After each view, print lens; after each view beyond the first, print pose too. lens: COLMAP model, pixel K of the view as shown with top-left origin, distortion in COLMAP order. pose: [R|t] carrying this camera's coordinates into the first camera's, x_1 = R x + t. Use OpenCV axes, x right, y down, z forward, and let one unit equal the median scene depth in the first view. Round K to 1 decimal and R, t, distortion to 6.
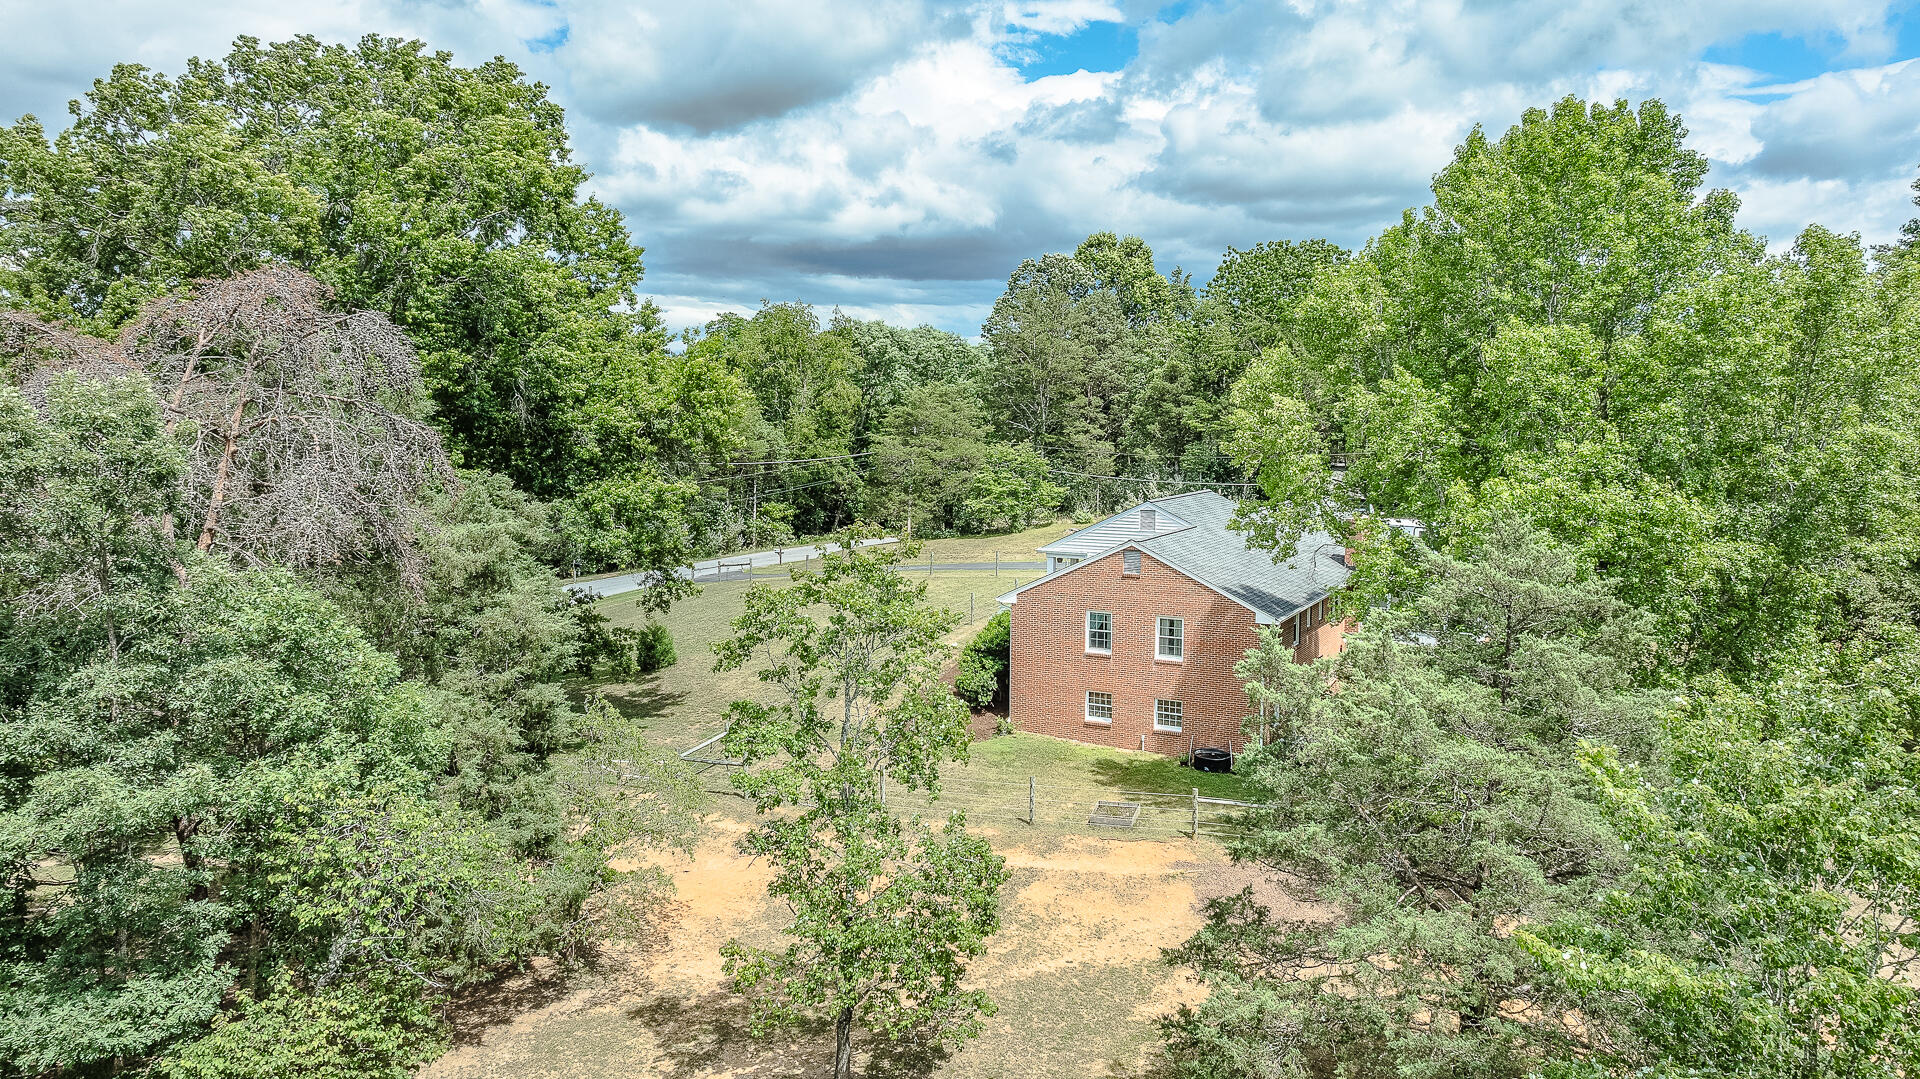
lens RADIAL K [[1313.7, 0, 962.6], [0, 1313.7, 541.1], [0, 0, 1]] dist [-0.002294, -0.000767]
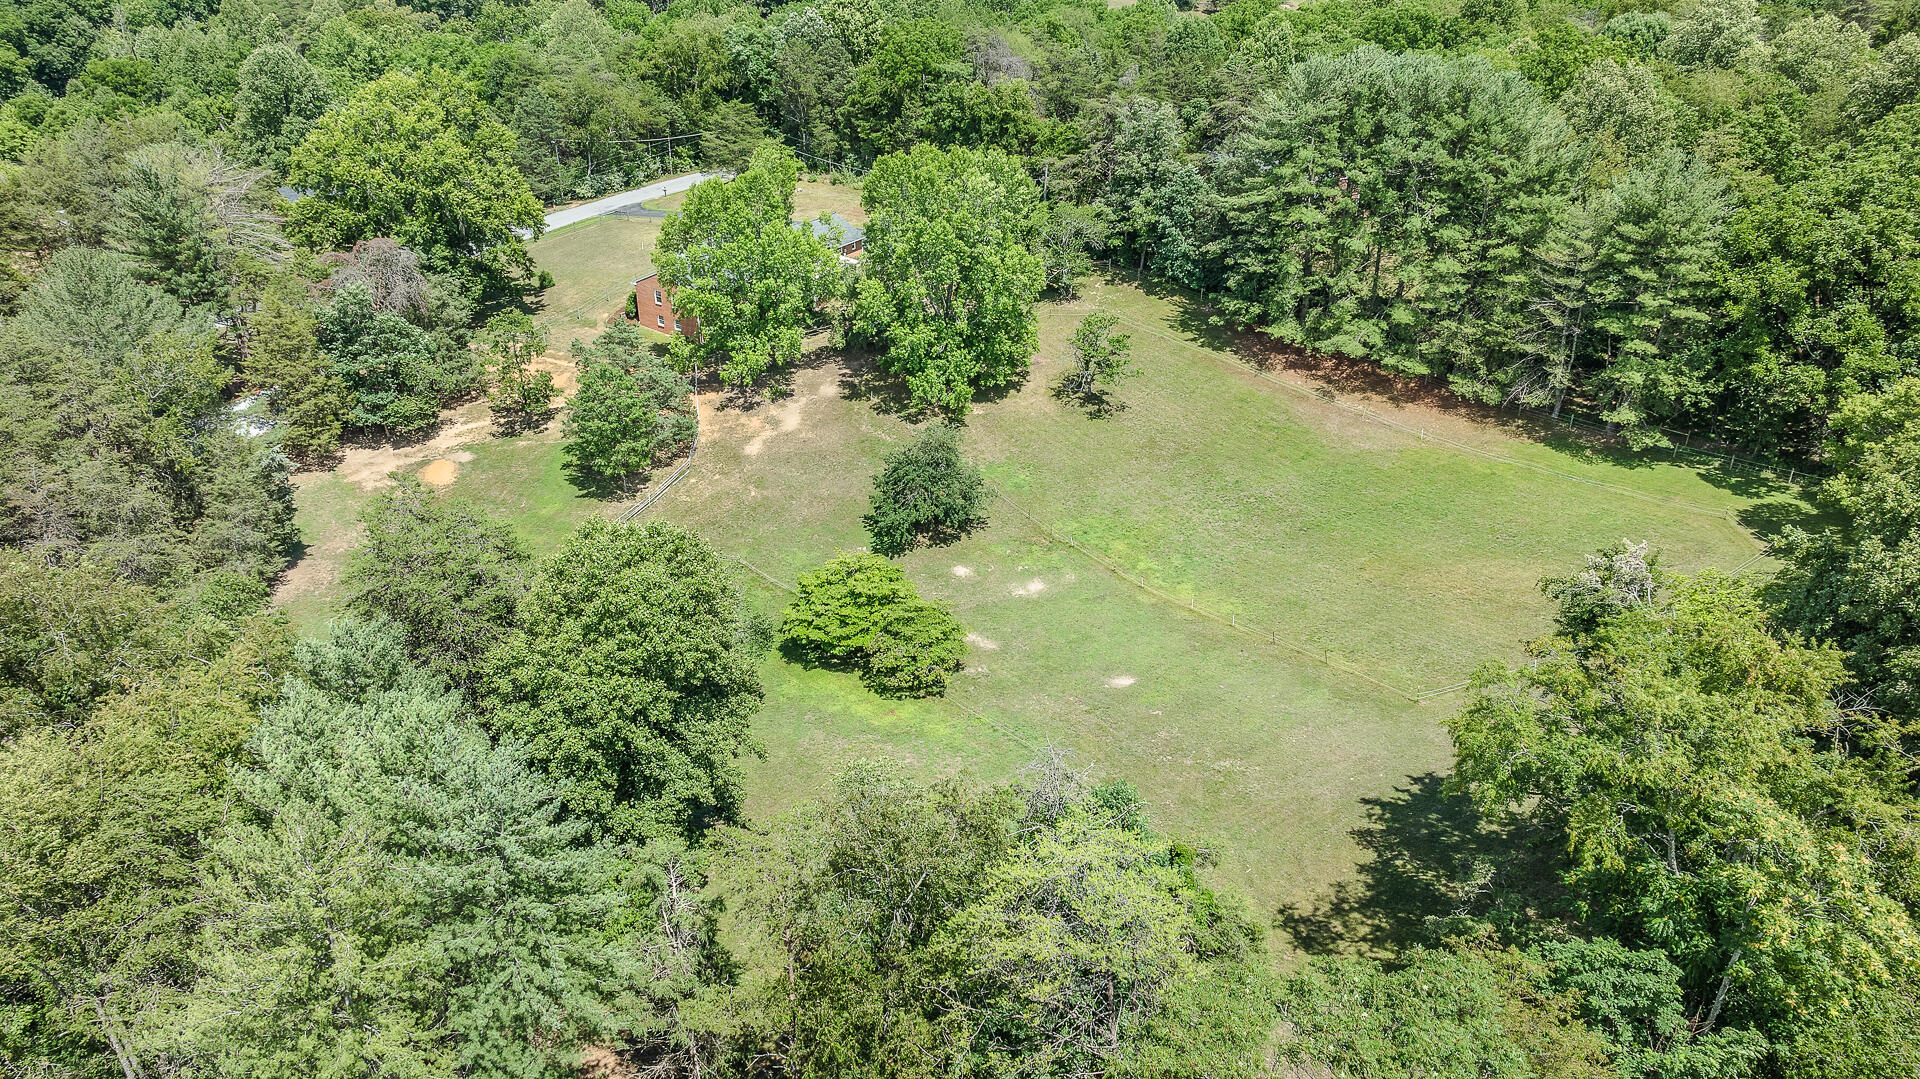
lens RADIAL K [[1313.7, 0, 957.8], [0, 1313.7, 540.3], [0, 0, 1]] dist [-0.002294, -0.000767]
pose [[0.988343, 0.065355, -0.137505, 1.248504], [-0.004142, 0.914385, 0.404824, -0.652389], [0.152189, -0.399535, 0.903997, -1.879801]]
